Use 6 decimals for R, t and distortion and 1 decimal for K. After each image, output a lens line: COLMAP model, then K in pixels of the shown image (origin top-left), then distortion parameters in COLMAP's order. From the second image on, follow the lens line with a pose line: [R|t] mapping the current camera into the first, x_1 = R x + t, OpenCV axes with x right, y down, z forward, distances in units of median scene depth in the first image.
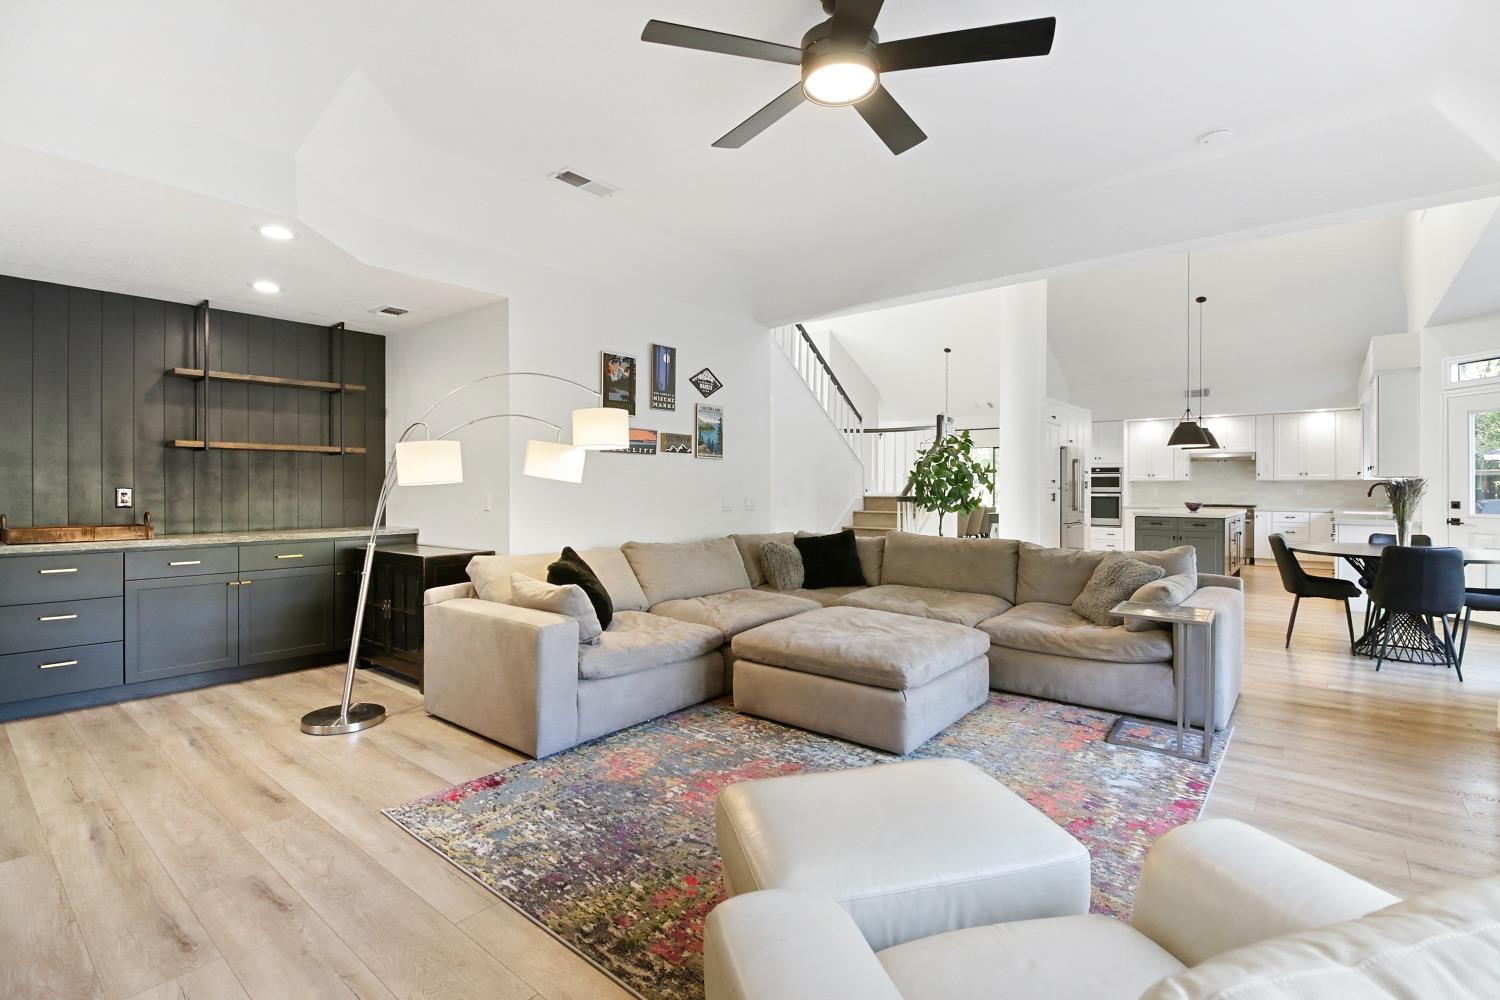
lens RADIAL K [[691.3, 0, 754.8], [0, 691.3, 486.7], [0, 0, 1]] dist [0.010123, -0.010629]
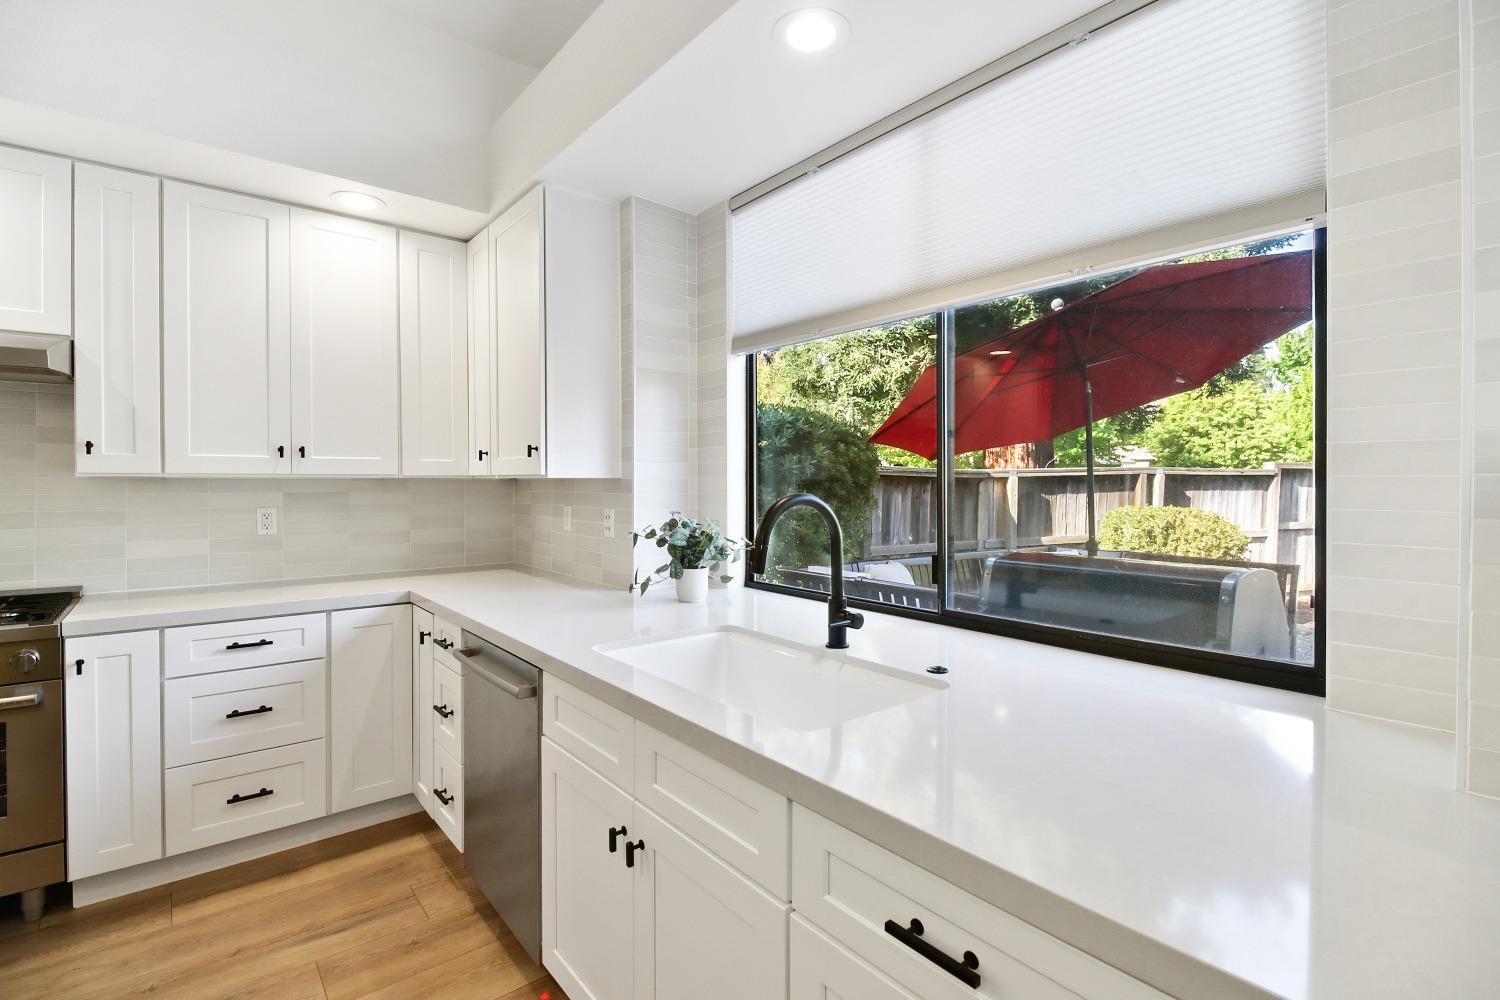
lens RADIAL K [[691.3, 0, 754.8], [0, 691.3, 486.7], [0, 0, 1]] dist [0.010123, -0.010629]
pose [[0.181113, -0.009479, 0.983417, 1.143220], [-0.000899, 0.999952, 0.009804, -0.016363], [-0.983462, -0.002660, 0.181096, 1.565632]]
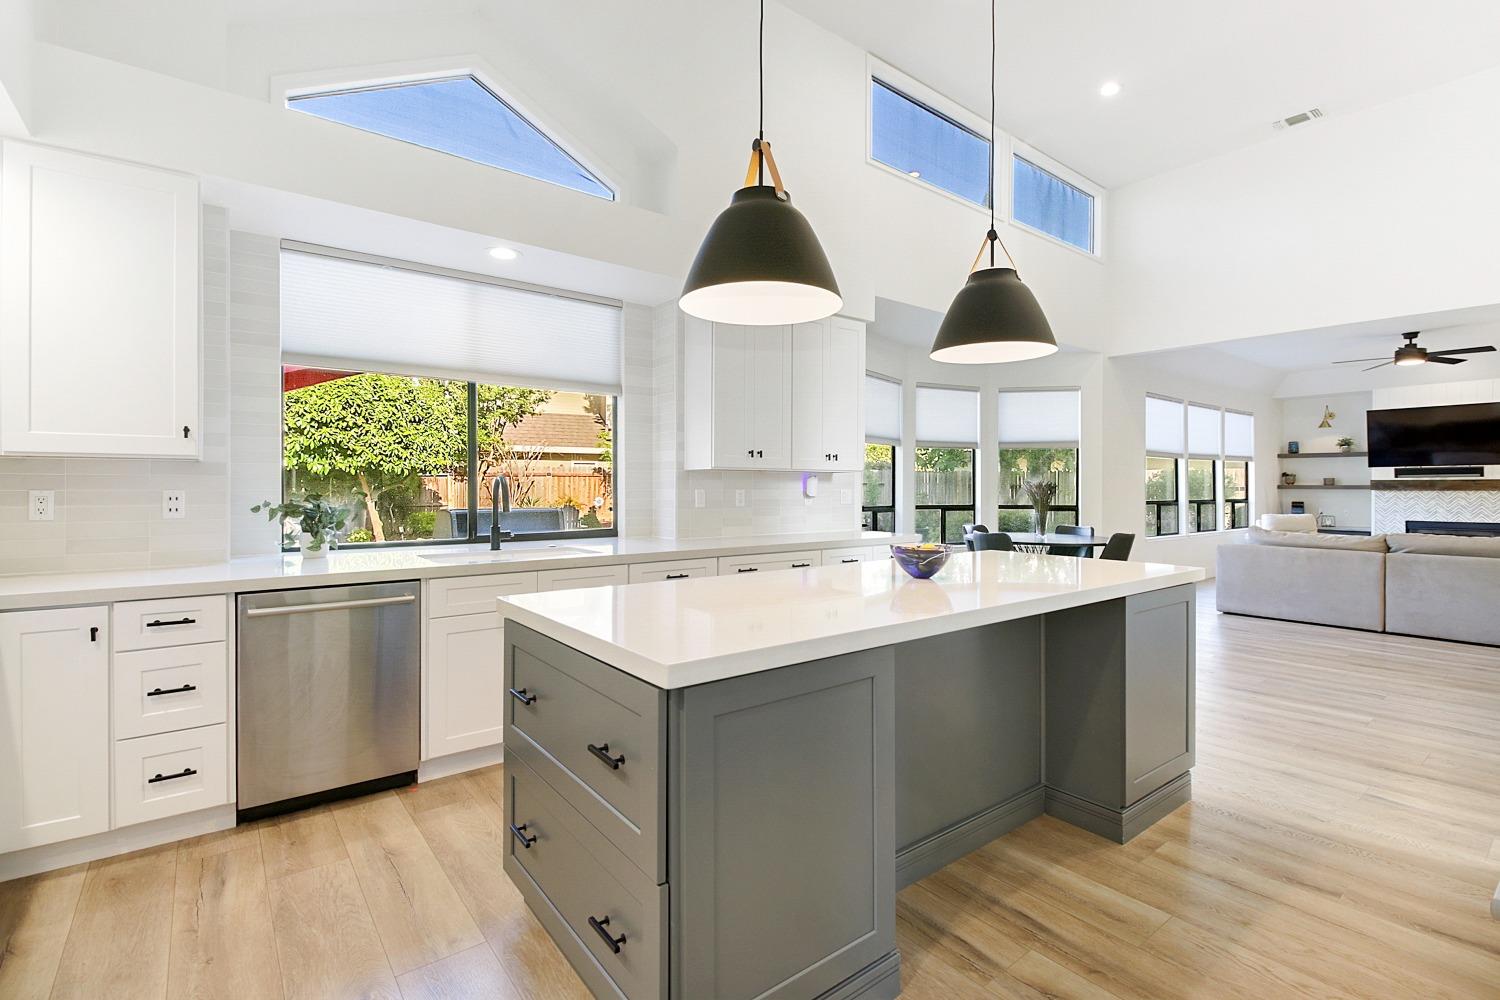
lens RADIAL K [[691.3, 0, 754.8], [0, 691.3, 486.7], [0, 0, 1]] dist [0.010123, -0.010629]
pose [[-0.976820, -0.005094, 0.214000, 1.087964], [-0.004723, 0.999986, 0.002245, -0.001153], [-0.214008, 0.001182, -0.976831, 2.171731]]
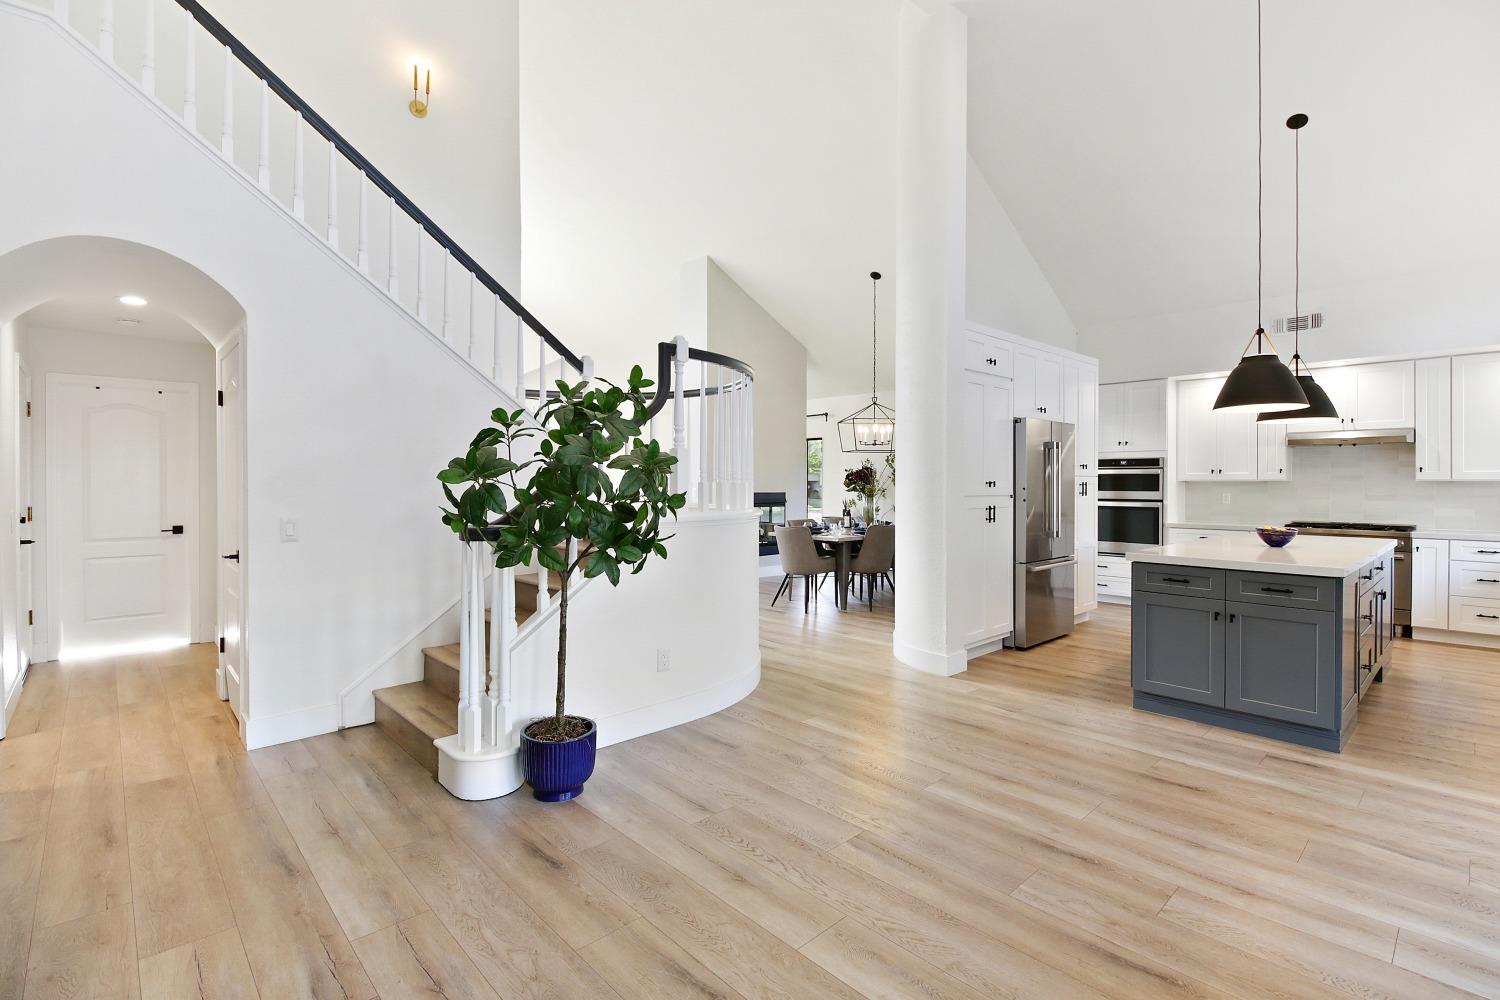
lens RADIAL K [[693.7, 0, 751.6], [0, 693.7, 482.1], [0, 0, 1]] dist [0.009198, -0.011155]
pose [[0.991813, -0.000100, -0.127701, 0.572270], [0.000146, 1.000000, 0.000349, -0.016324], [0.127701, -0.000365, 0.991813, 0.816103]]
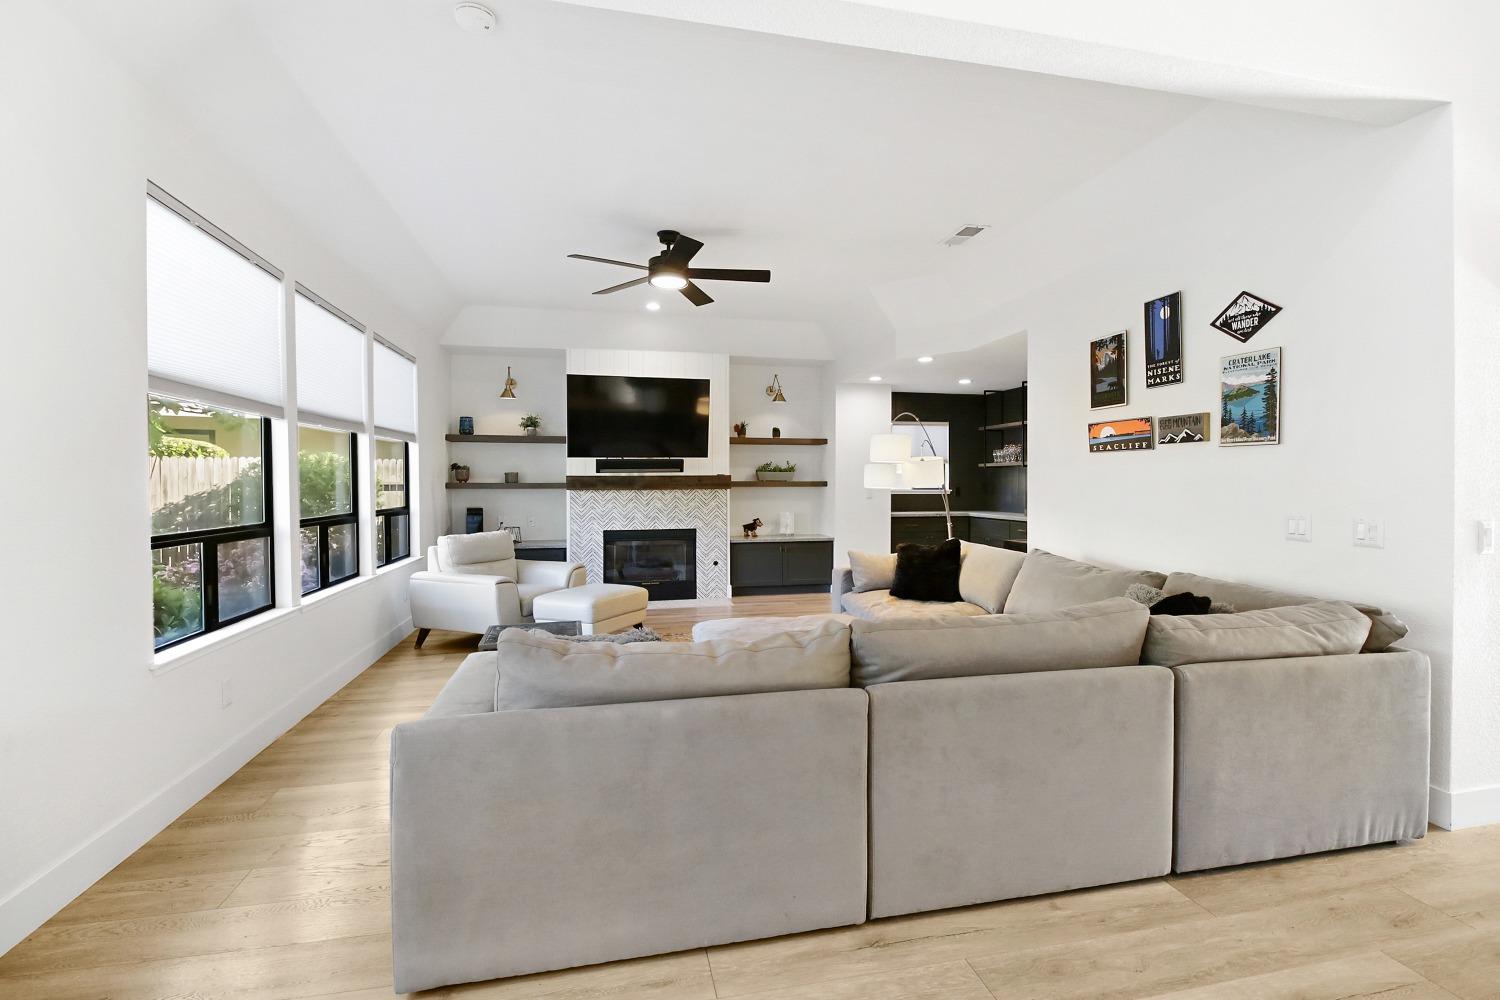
lens RADIAL K [[688.4, 0, 754.8], [0, 688.4, 490.7], [0, 0, 1]] dist [0.014960, -0.017042]
pose [[-0.614080, 0.007192, -0.789211, 0.683656], [-0.001840, 0.999943, 0.010544, -0.008452], [0.789241, 0.007927, -0.614032, 1.088033]]
